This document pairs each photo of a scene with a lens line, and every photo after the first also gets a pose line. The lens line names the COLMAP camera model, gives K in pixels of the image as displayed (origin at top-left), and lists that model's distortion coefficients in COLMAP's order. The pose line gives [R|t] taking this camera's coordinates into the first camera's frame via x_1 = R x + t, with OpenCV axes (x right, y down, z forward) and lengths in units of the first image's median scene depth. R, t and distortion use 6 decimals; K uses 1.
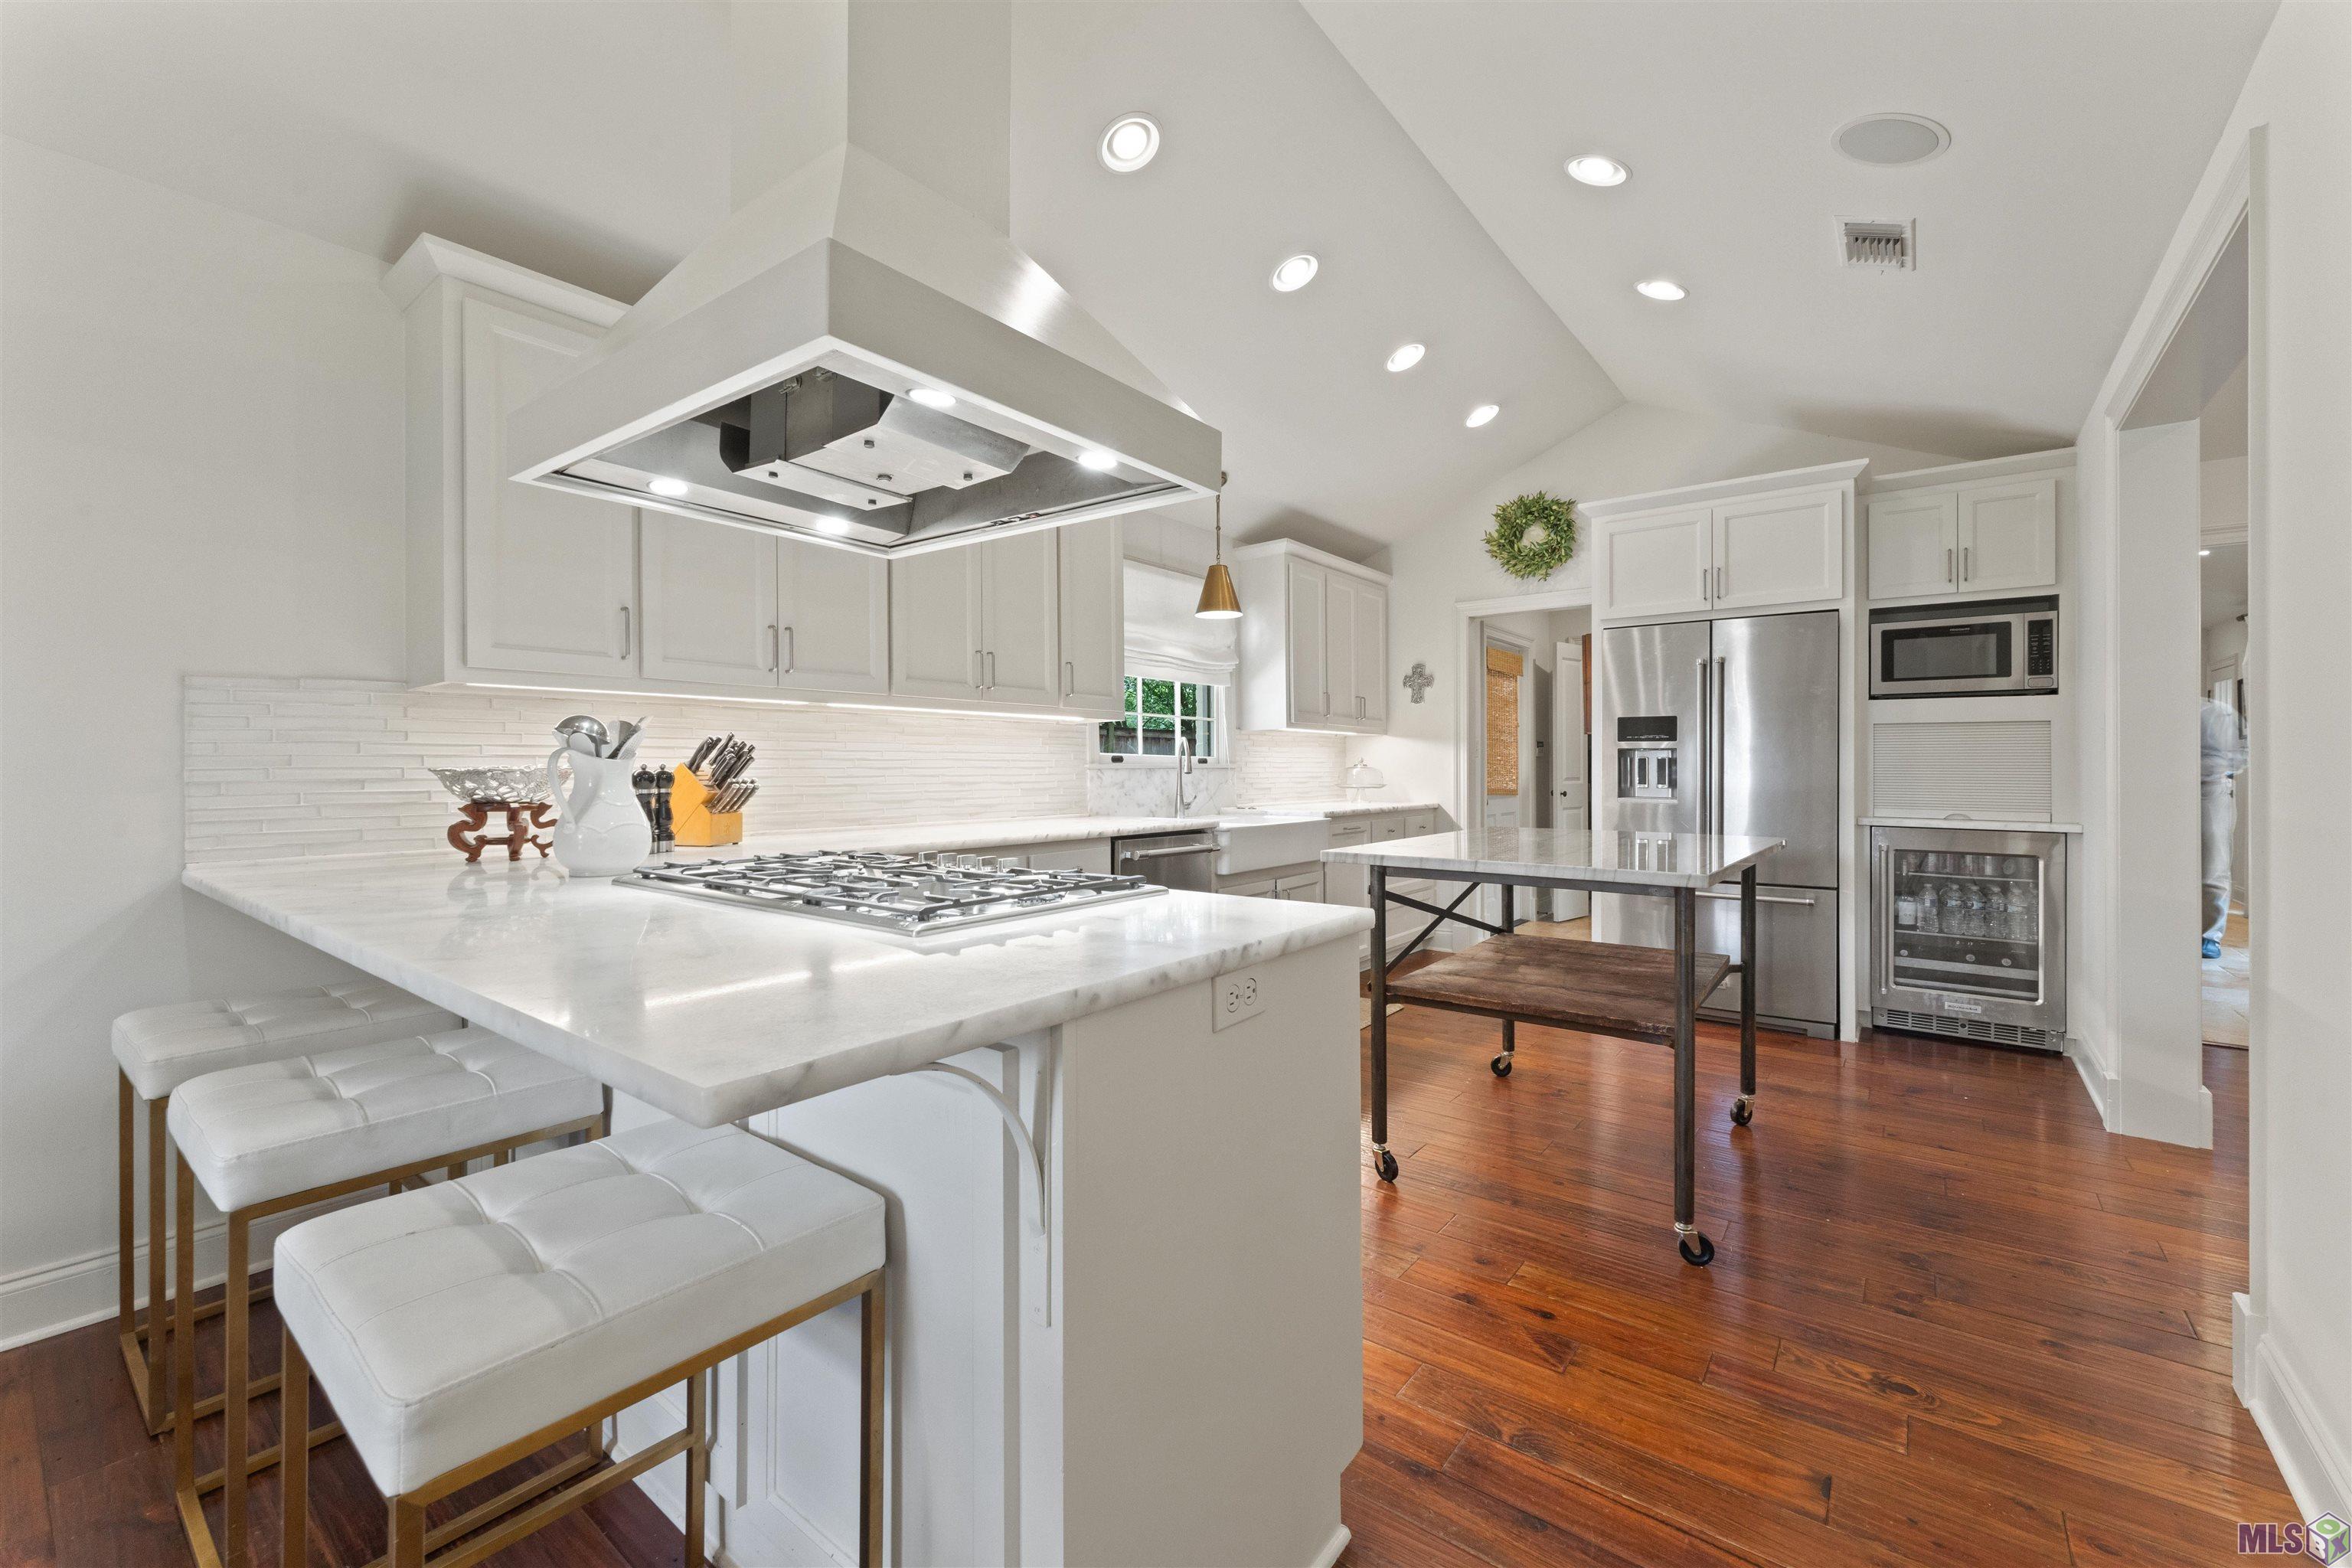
lens RADIAL K [[946.5, 0, 1171.7], [0, 946.5, 772.0], [0, 0, 1]] dist [0.002697, 0.000619]
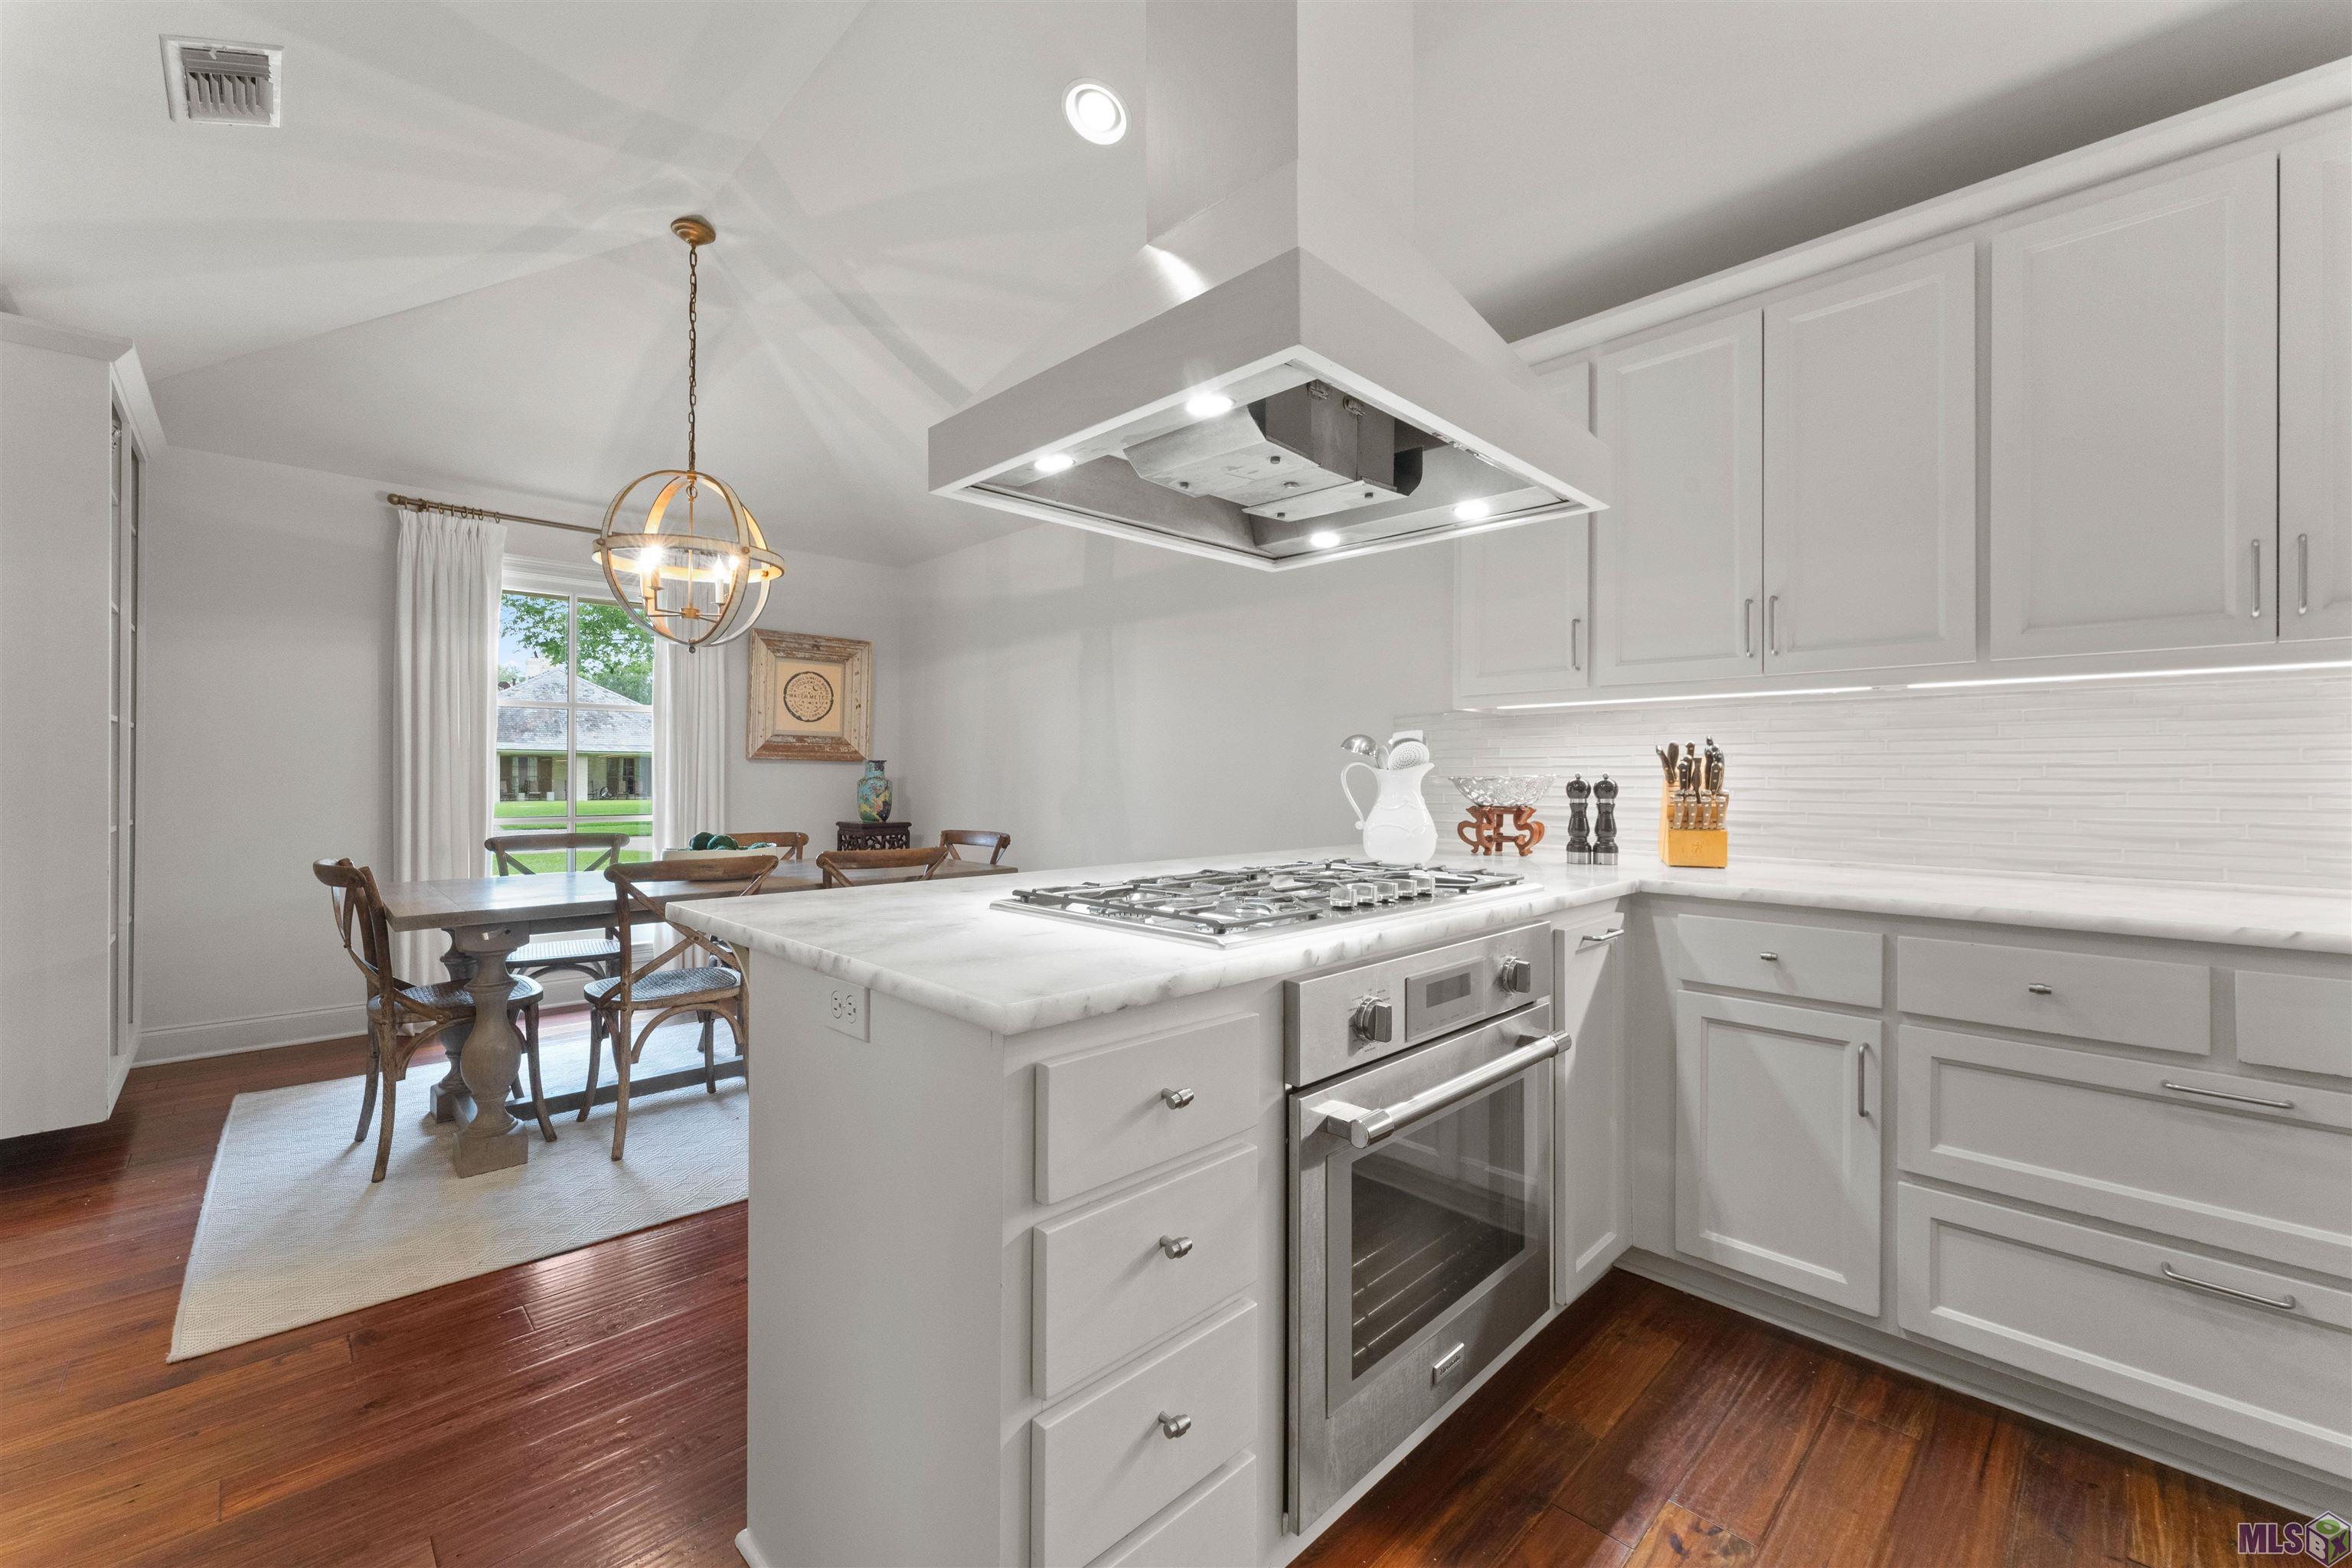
lens RADIAL K [[946.5, 0, 1171.7], [0, 946.5, 772.0], [0, 0, 1]] dist [0.002697, 0.000619]
pose [[-0.134937, -0.005345, -0.990840, 0.509262], [-0.008089, 0.999958, -0.004292, -0.002328], [0.990821, 0.007436, -0.134974, 0.737702]]
